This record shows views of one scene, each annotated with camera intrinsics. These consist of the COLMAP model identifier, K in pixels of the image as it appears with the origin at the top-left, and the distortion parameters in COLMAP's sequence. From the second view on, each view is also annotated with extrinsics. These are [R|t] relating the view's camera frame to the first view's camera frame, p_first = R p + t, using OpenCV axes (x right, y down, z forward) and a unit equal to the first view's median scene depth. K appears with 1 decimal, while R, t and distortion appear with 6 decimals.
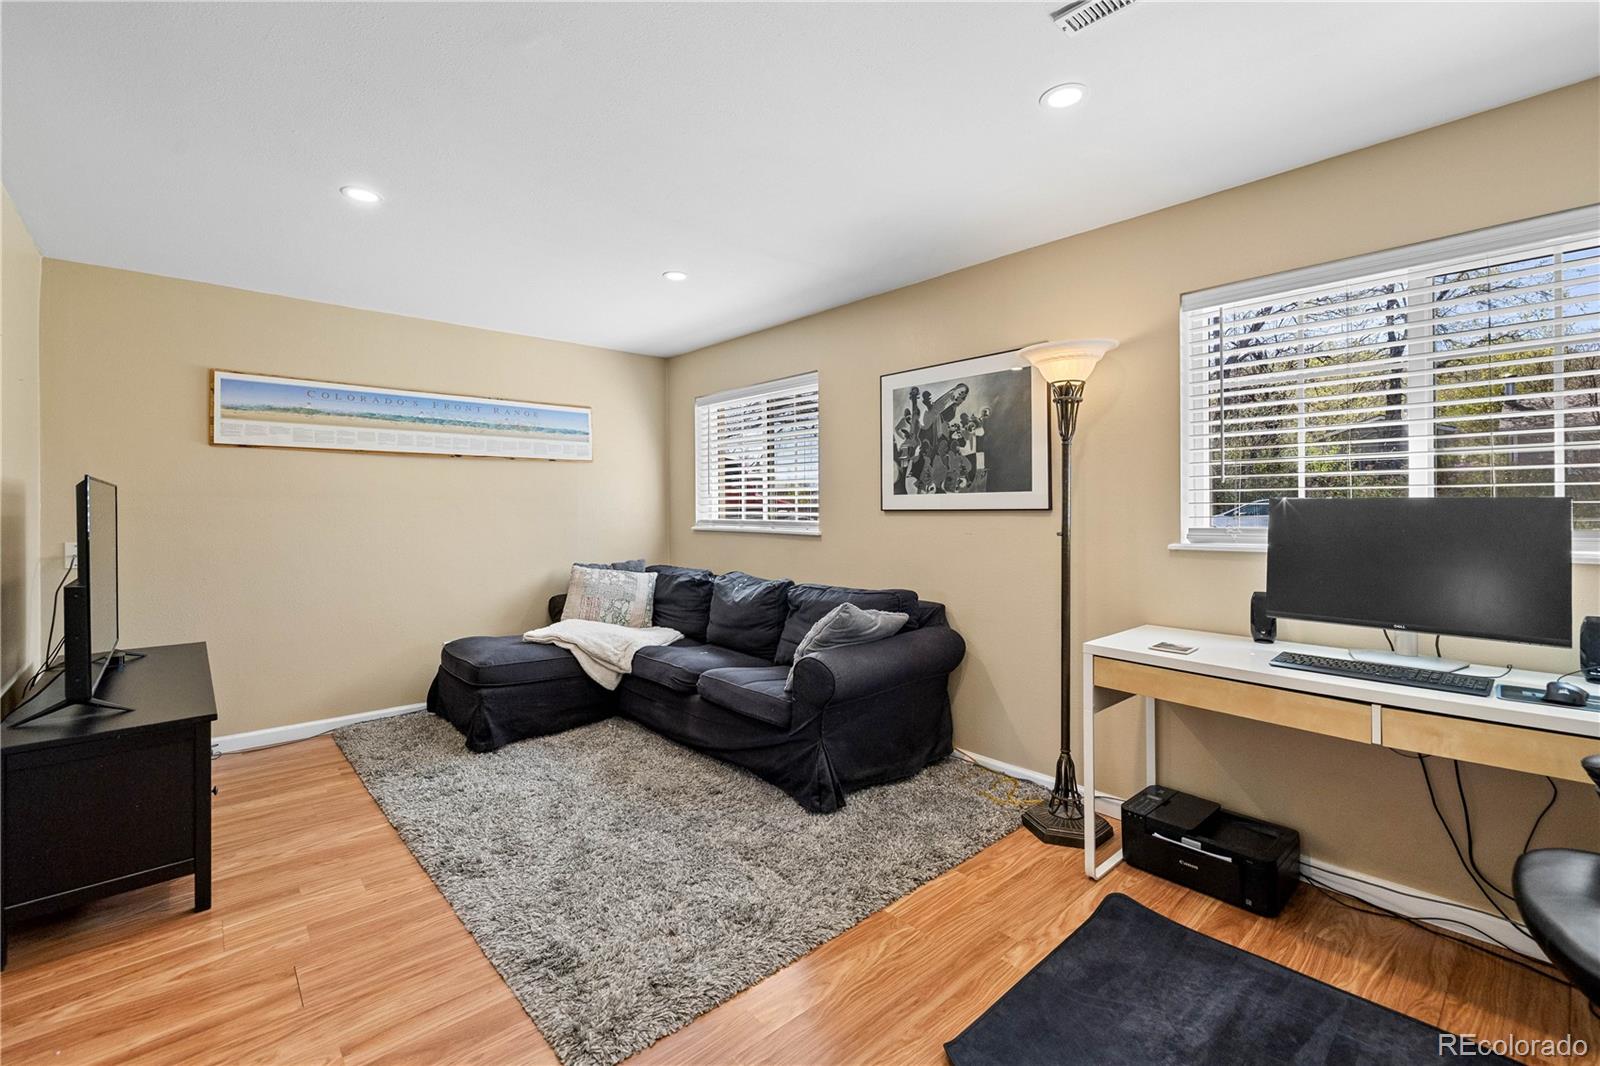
lens RADIAL K [[688.1, 0, 799.4], [0, 688.1, 511.4], [0, 0, 1]] dist [0.008115, -0.000064]
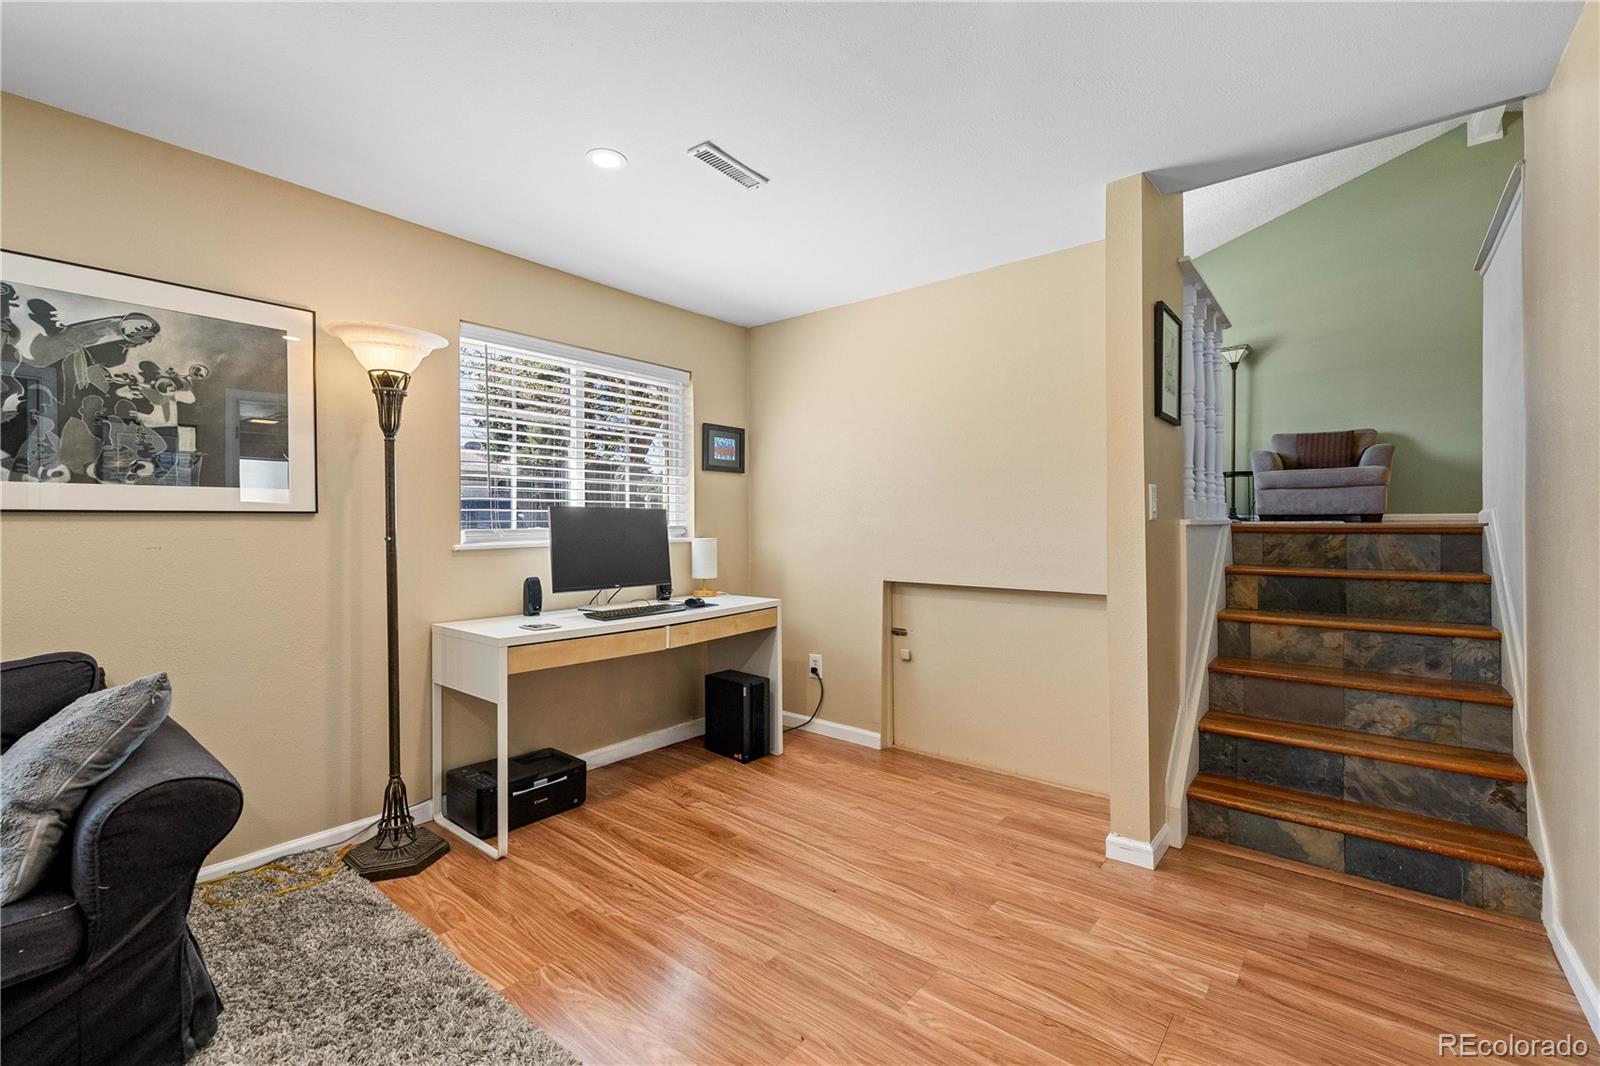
lens RADIAL K [[677.0, 0, 803.2], [0, 677.0, 522.7], [0, 0, 1]] dist [0.001350, 0.000028]
pose [[-0.158327, -0.005308, 0.987373, -0.627958], [-0.003156, 0.999983, 0.004870, 0.004229], [-0.987382, -0.002345, -0.158341, 0.641103]]
